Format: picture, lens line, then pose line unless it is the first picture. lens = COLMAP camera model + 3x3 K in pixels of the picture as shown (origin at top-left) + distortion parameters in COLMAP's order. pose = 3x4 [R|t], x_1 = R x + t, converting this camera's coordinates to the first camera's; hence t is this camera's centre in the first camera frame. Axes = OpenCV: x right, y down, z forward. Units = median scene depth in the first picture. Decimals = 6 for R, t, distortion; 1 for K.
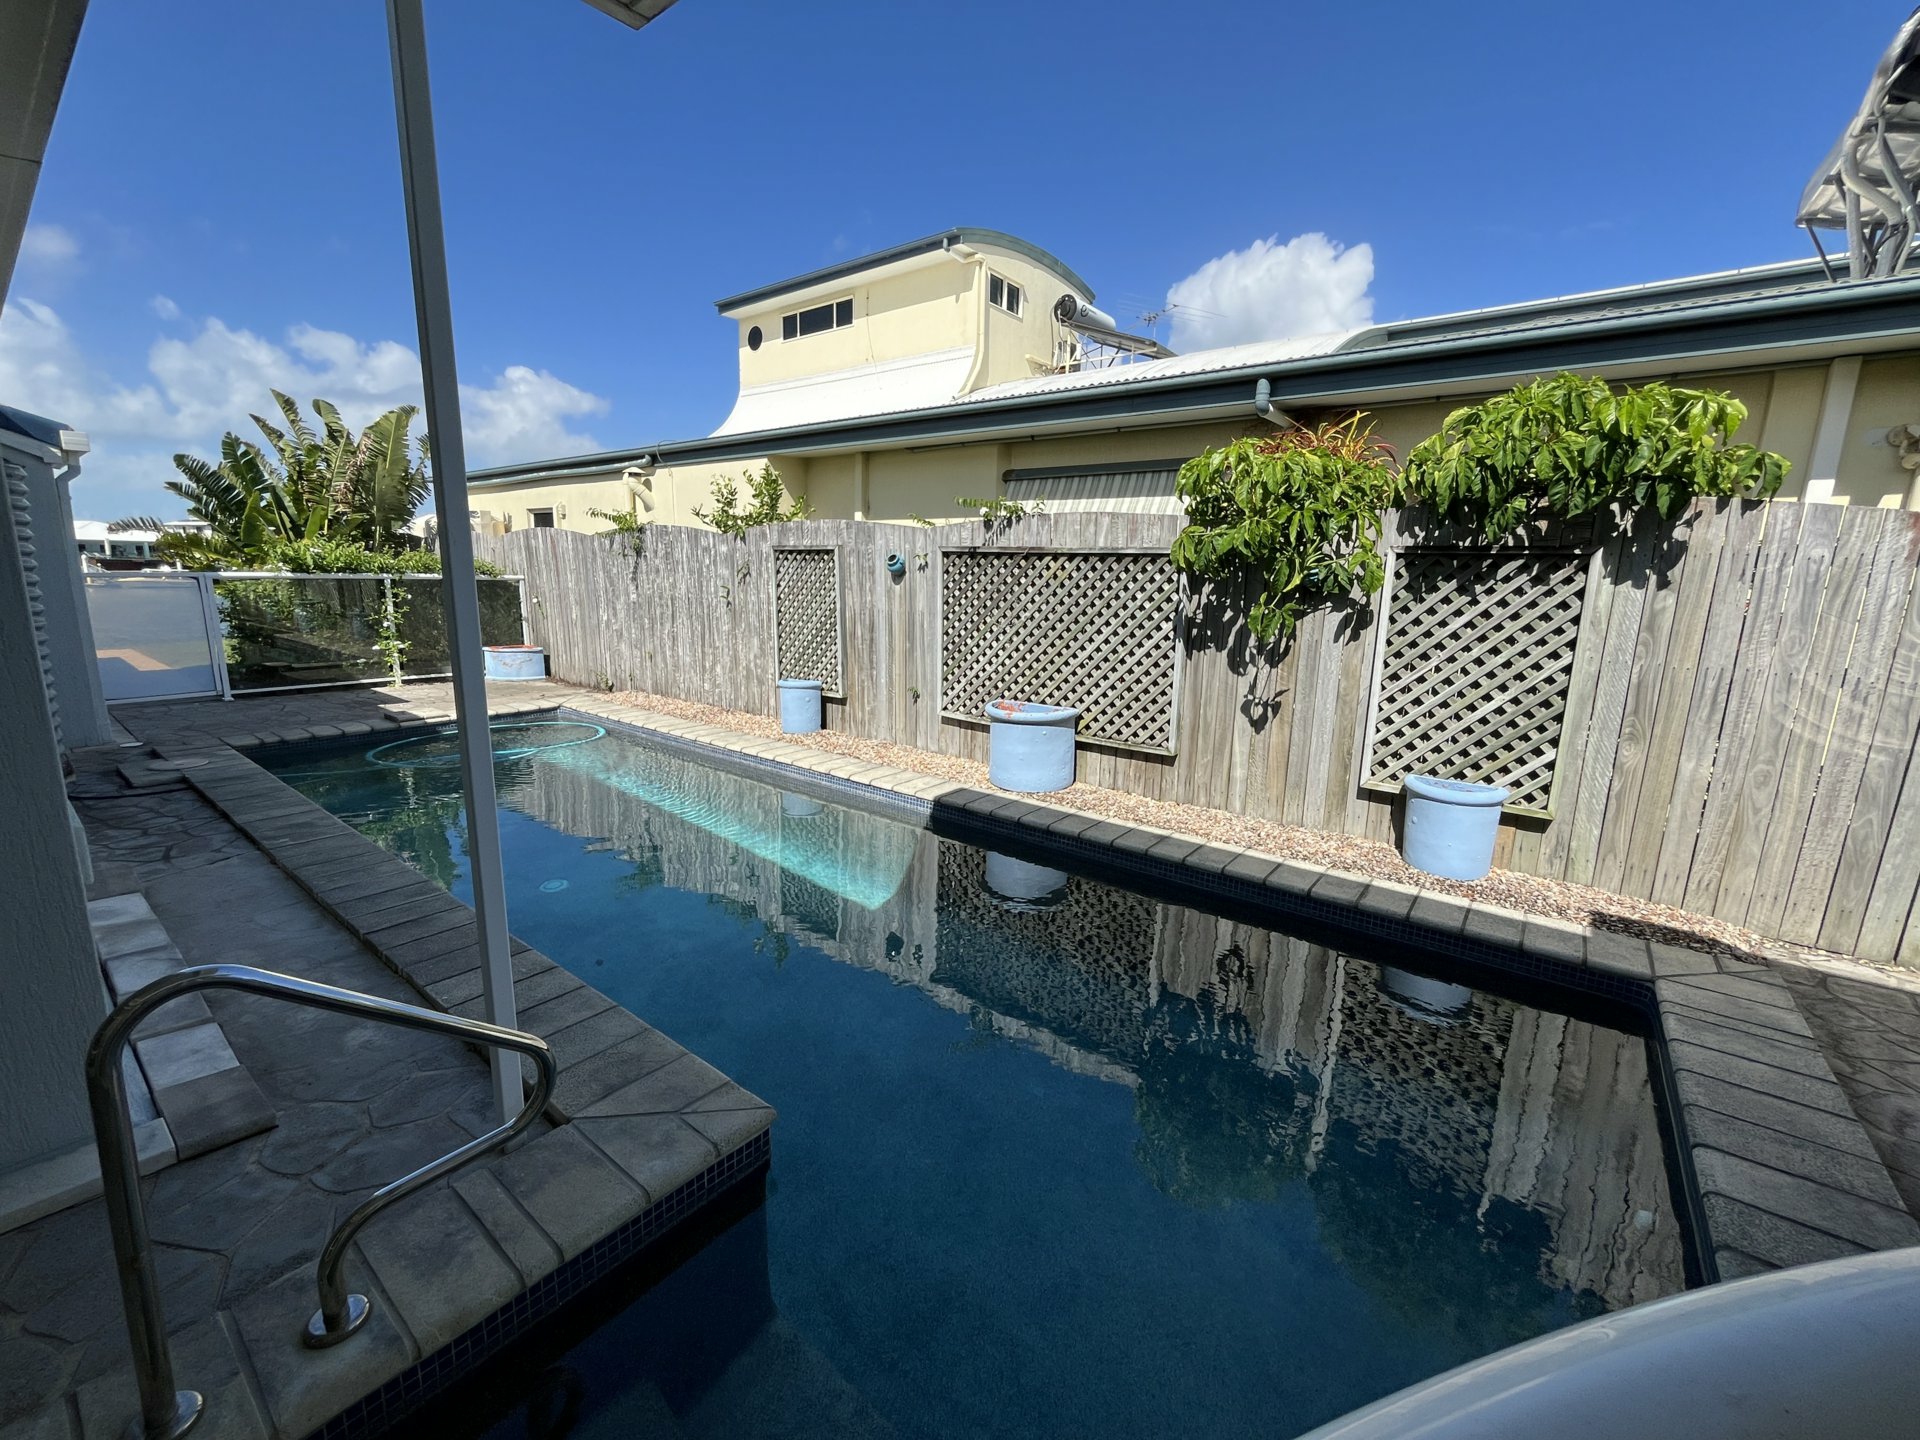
lens RADIAL K [[785.4, 0, 955.0], [0, 785.4, 715.8], [0, 0, 1]] dist [-0.002445, -0.000133]
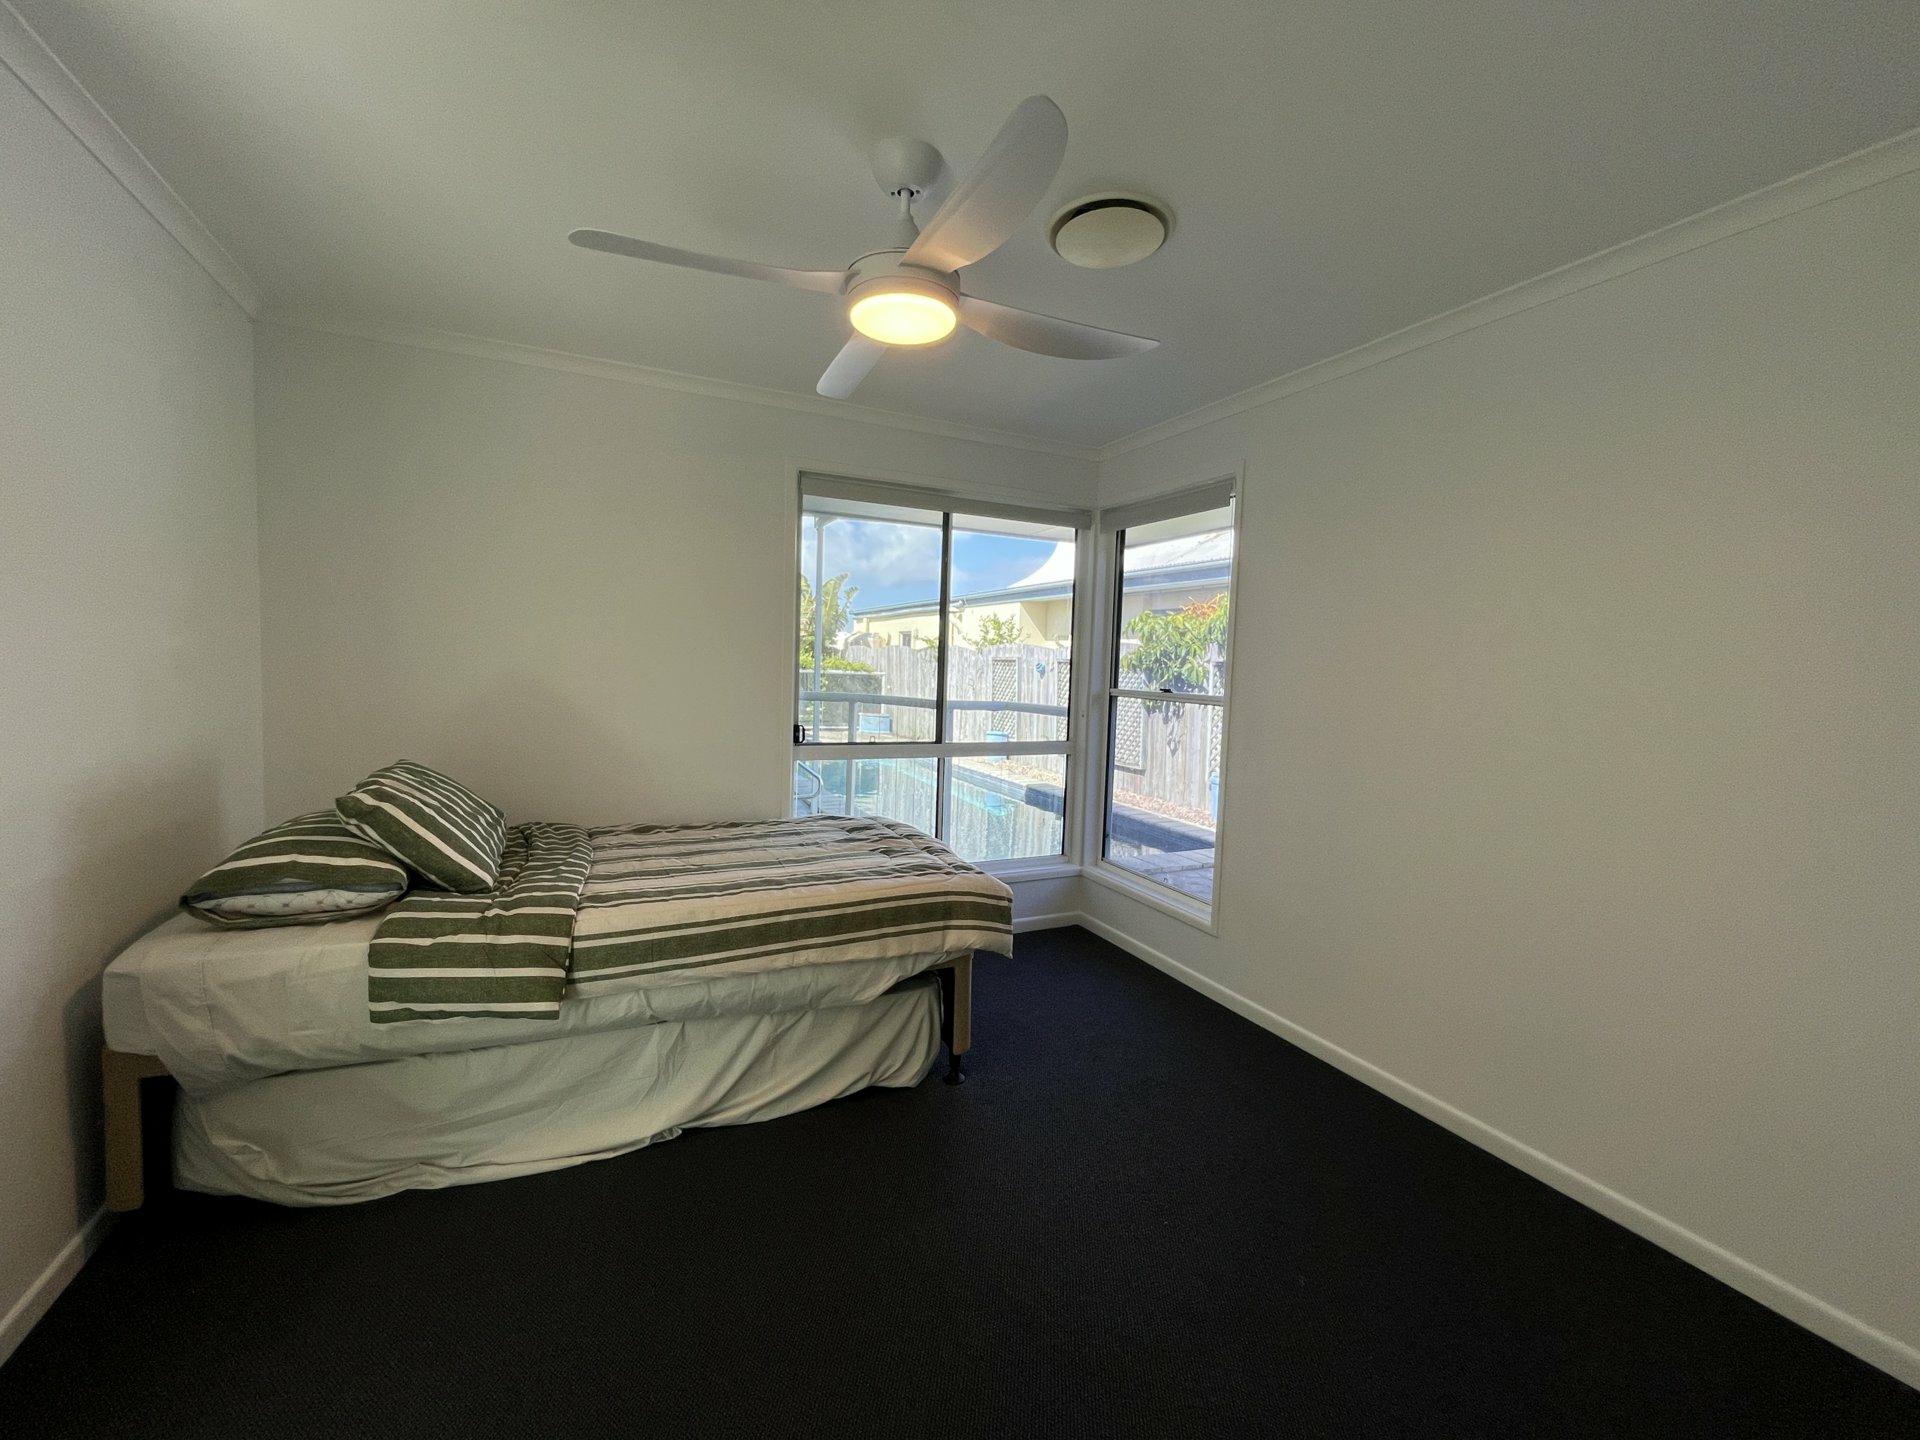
lens RADIAL K [[785.4, 0, 955.0], [0, 785.4, 715.8], [0, 0, 1]] dist [-0.002445, -0.000133]
pose [[0.894644, 0.040337, -0.444955, 0.583714], [-0.099265, 0.988970, -0.109932, 0.144464], [0.435612, 0.142518, 0.888780, -0.727764]]
